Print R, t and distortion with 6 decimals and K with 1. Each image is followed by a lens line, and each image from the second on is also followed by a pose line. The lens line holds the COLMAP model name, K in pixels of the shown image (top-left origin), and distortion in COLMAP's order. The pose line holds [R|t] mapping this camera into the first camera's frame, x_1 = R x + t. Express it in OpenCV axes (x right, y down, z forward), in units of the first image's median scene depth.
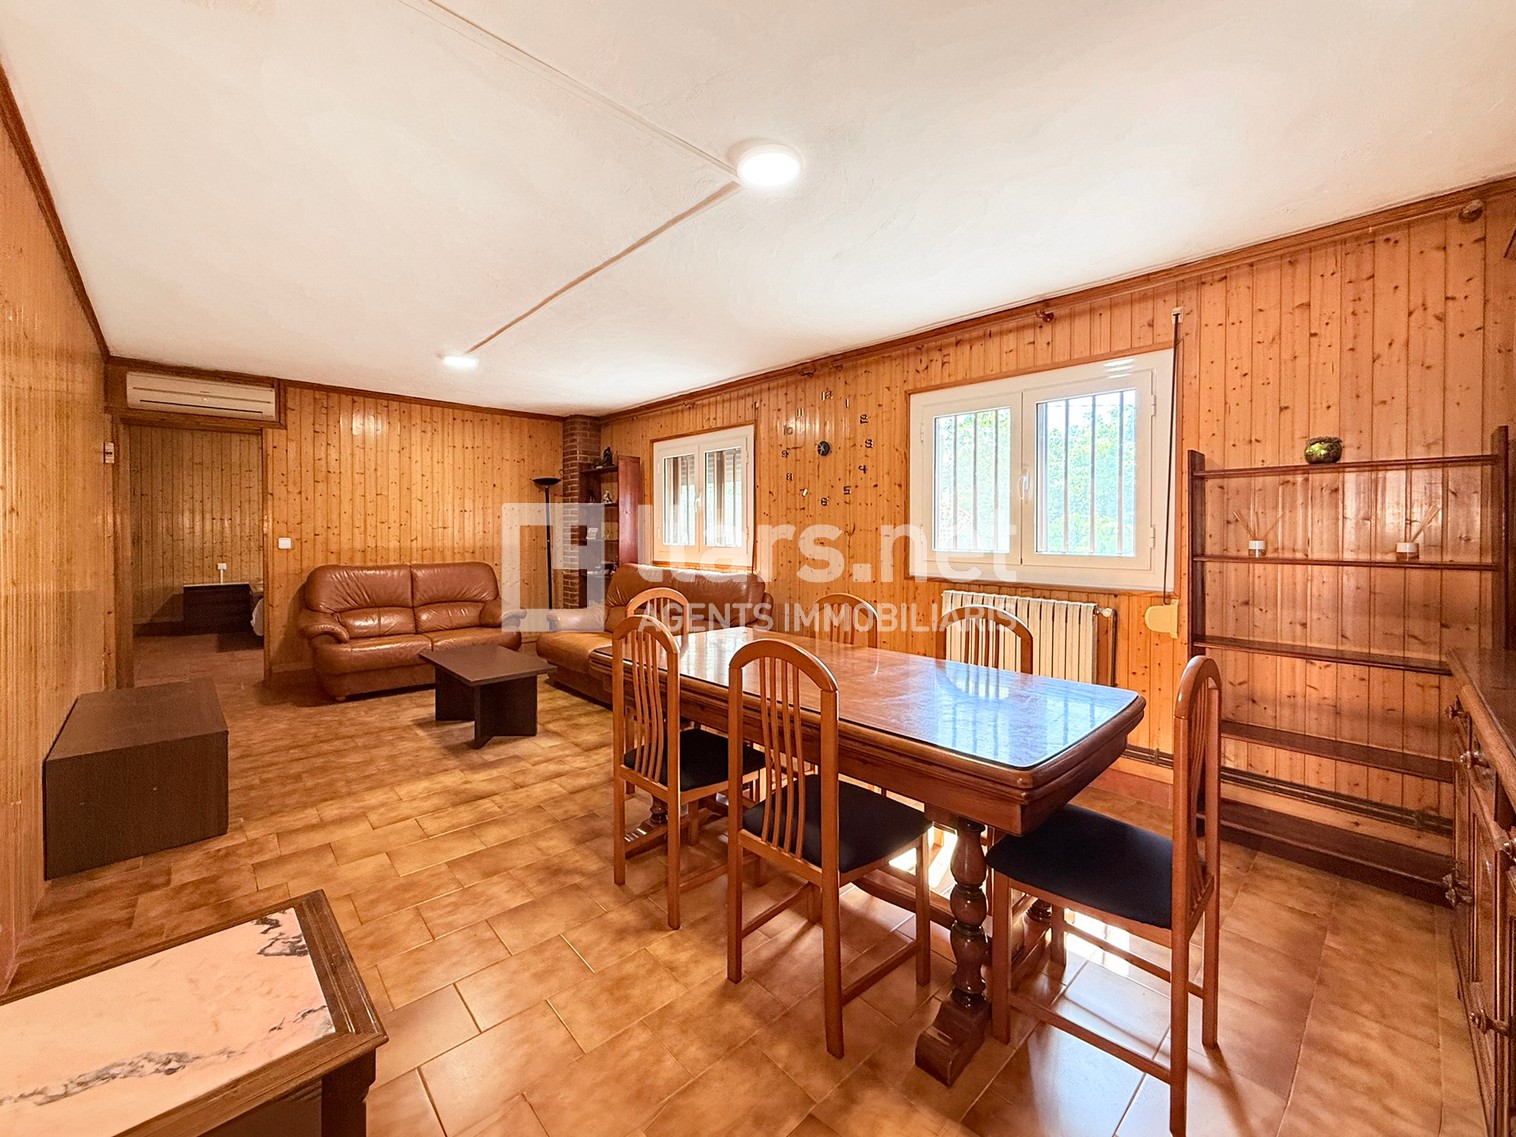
lens RADIAL K [[605.3, 0, 760.3], [0, 605.3, 534.1], [0, 0, 1]] dist [0.000462, 0.000074]
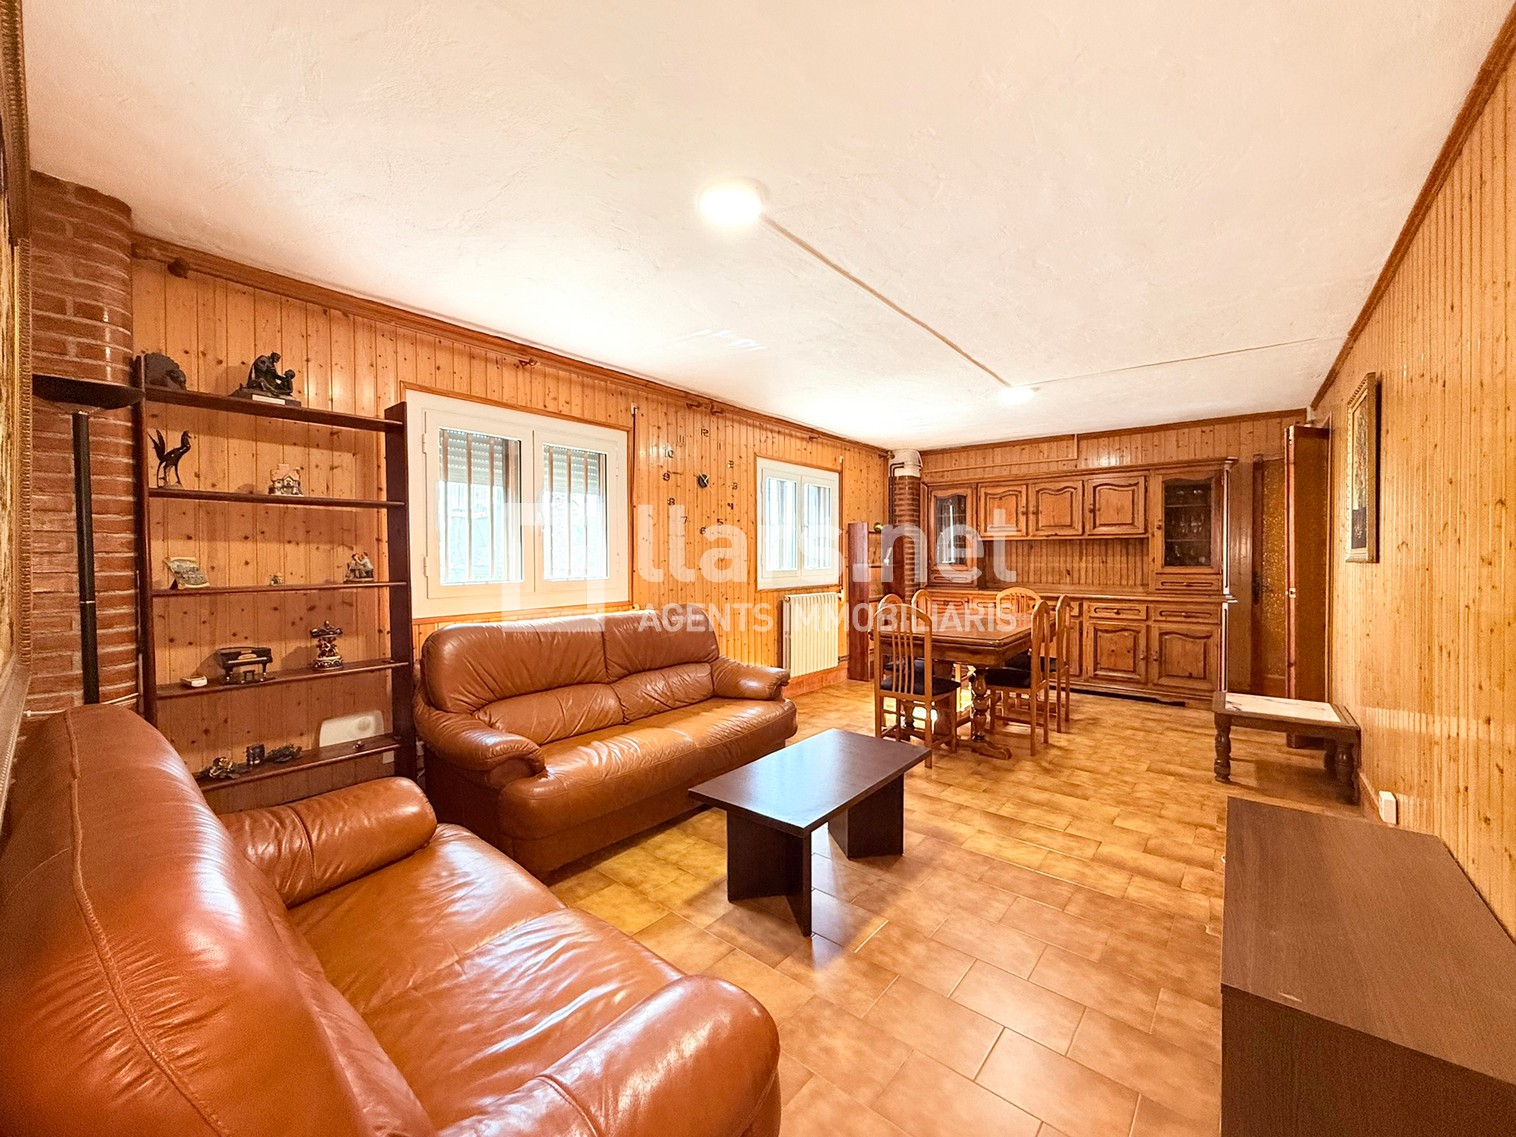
lens RADIAL K [[596.0, 0, 756.0], [0, 596.0, 561.5], [0, 0, 1]] dist [-0.000561, -0.000039]
pose [[-0.117797, -0.013586, 0.992945, -1.500049], [0.011467, 0.999821, 0.015040, -0.021005], [-0.992971, 0.013157, -0.117620, 1.615941]]
